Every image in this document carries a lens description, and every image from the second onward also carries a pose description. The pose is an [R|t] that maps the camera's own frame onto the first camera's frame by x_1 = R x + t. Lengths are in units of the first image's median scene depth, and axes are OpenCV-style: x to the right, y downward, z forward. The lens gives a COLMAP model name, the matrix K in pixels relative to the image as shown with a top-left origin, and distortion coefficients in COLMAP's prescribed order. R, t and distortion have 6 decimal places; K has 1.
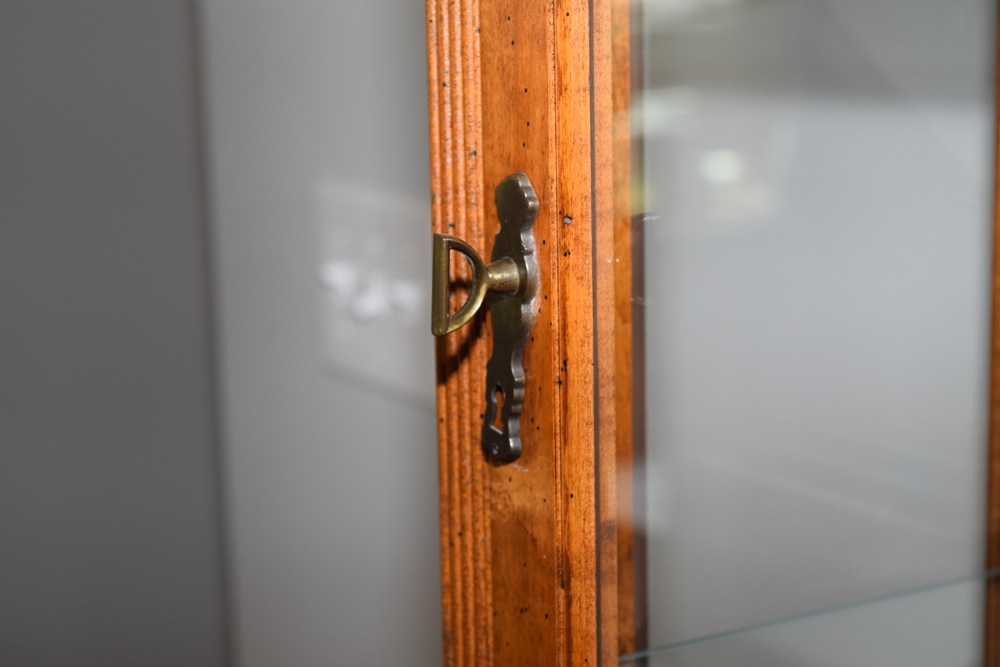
lens RADIAL K [[2257.7, 0, 500.2], [0, 2257.7, 336.2], [0, 0, 1]] dist [0.067059, 0.000000]
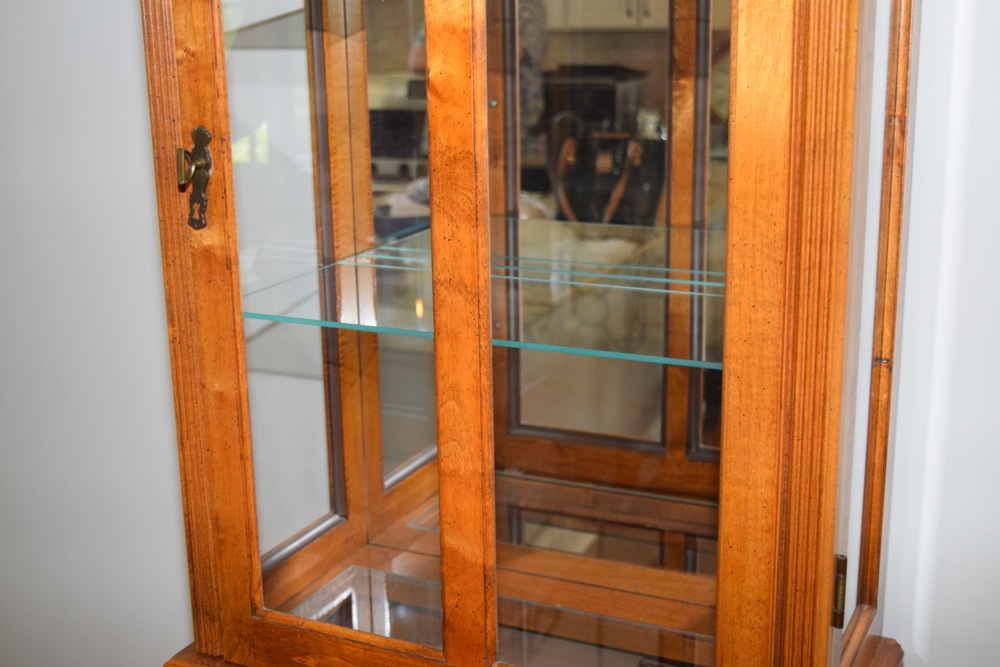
lens RADIAL K [[1331.8, 0, 504.0], [0, 1331.8, 330.5], [0, 0, 1]] dist [-0.046944, 0.000000]
pose [[0.846099, -0.130194, 0.516881, -0.562745], [0.098283, 0.991190, 0.088784, 0.072436], [-0.523887, -0.024319, 0.851441, -0.634582]]
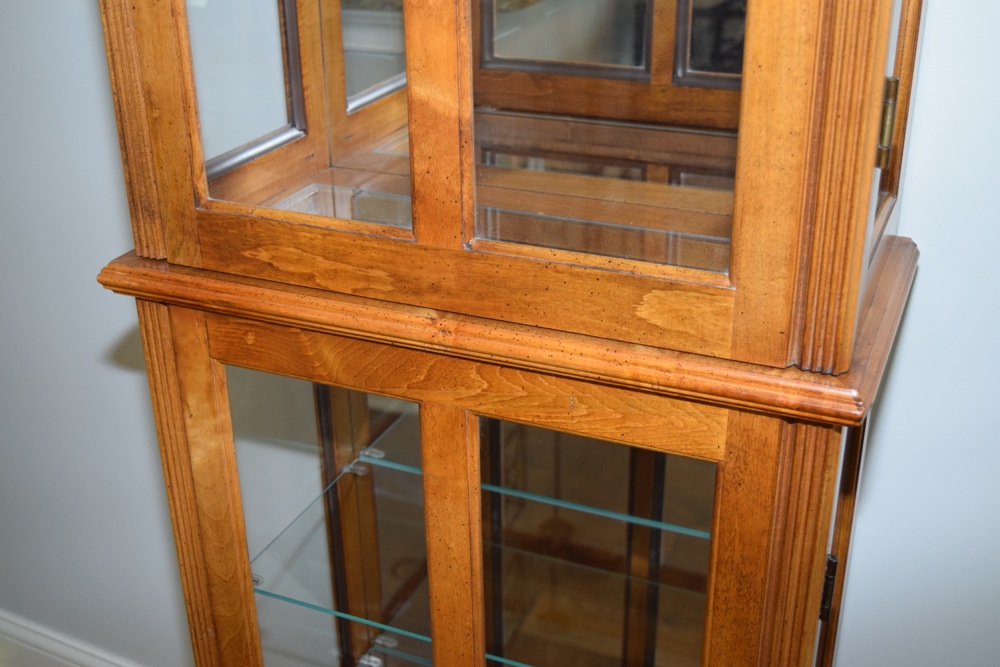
lens RADIAL K [[1187.5, 0, 505.3], [0, 1187.5, 336.2], [0, 0, 1]] dist [-0.055654, 0.000000]
pose [[0.829549, -0.229669, 0.509019, -0.417443], [0.099562, 0.957735, 0.269873, 0.390094], [-0.549487, -0.173194, 0.817354, -0.312527]]
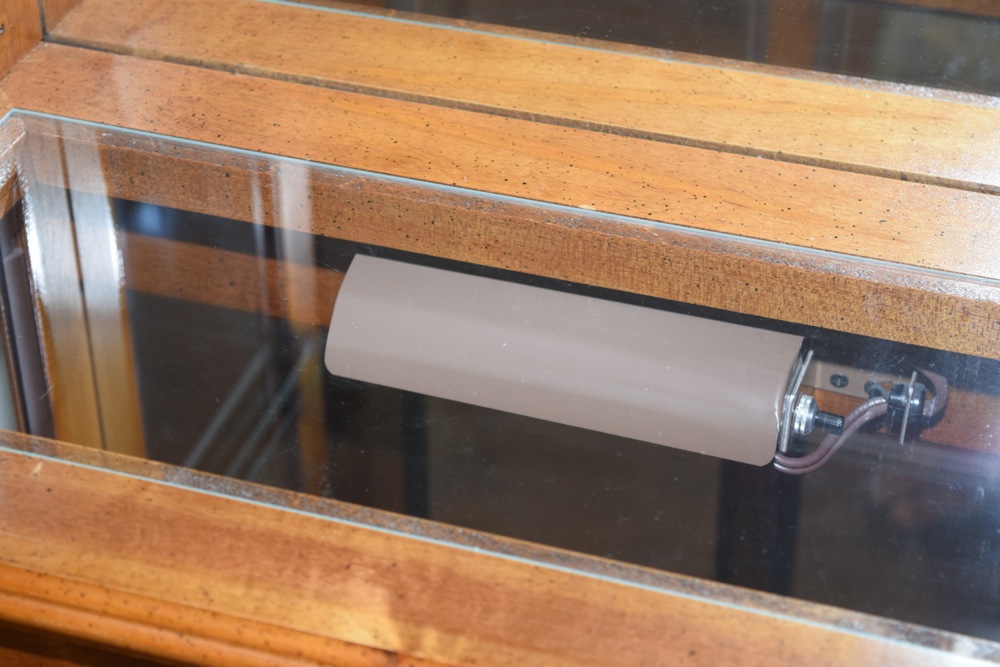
lens RADIAL K [[2257.7, 0, 500.2], [0, 2257.7, 335.7], [0, 0, 1]] dist [0.067059, 0.000000]
pose [[0.775197, -0.359900, 0.519174, -0.237755], [0.108433, 0.885451, 0.451905, 0.151110], [-0.622344, -0.294020, 0.725424, 0.103787]]
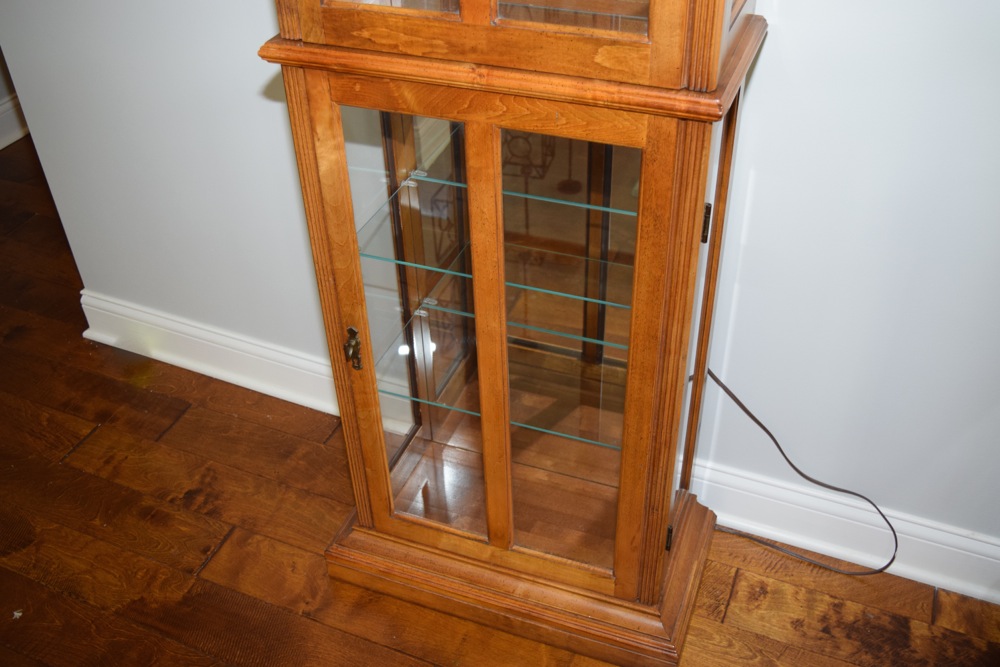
lens RADIAL K [[981.5, 0, 504.8], [0, 981.5, 333.3], [0, 0, 1]] dist [-0.073942, 0.000000]
pose [[0.807103, -0.355838, 0.471131, -0.797882], [0.117013, 0.878549, 0.463098, 0.316395], [-0.578700, -0.318639, 0.750717, -0.749473]]
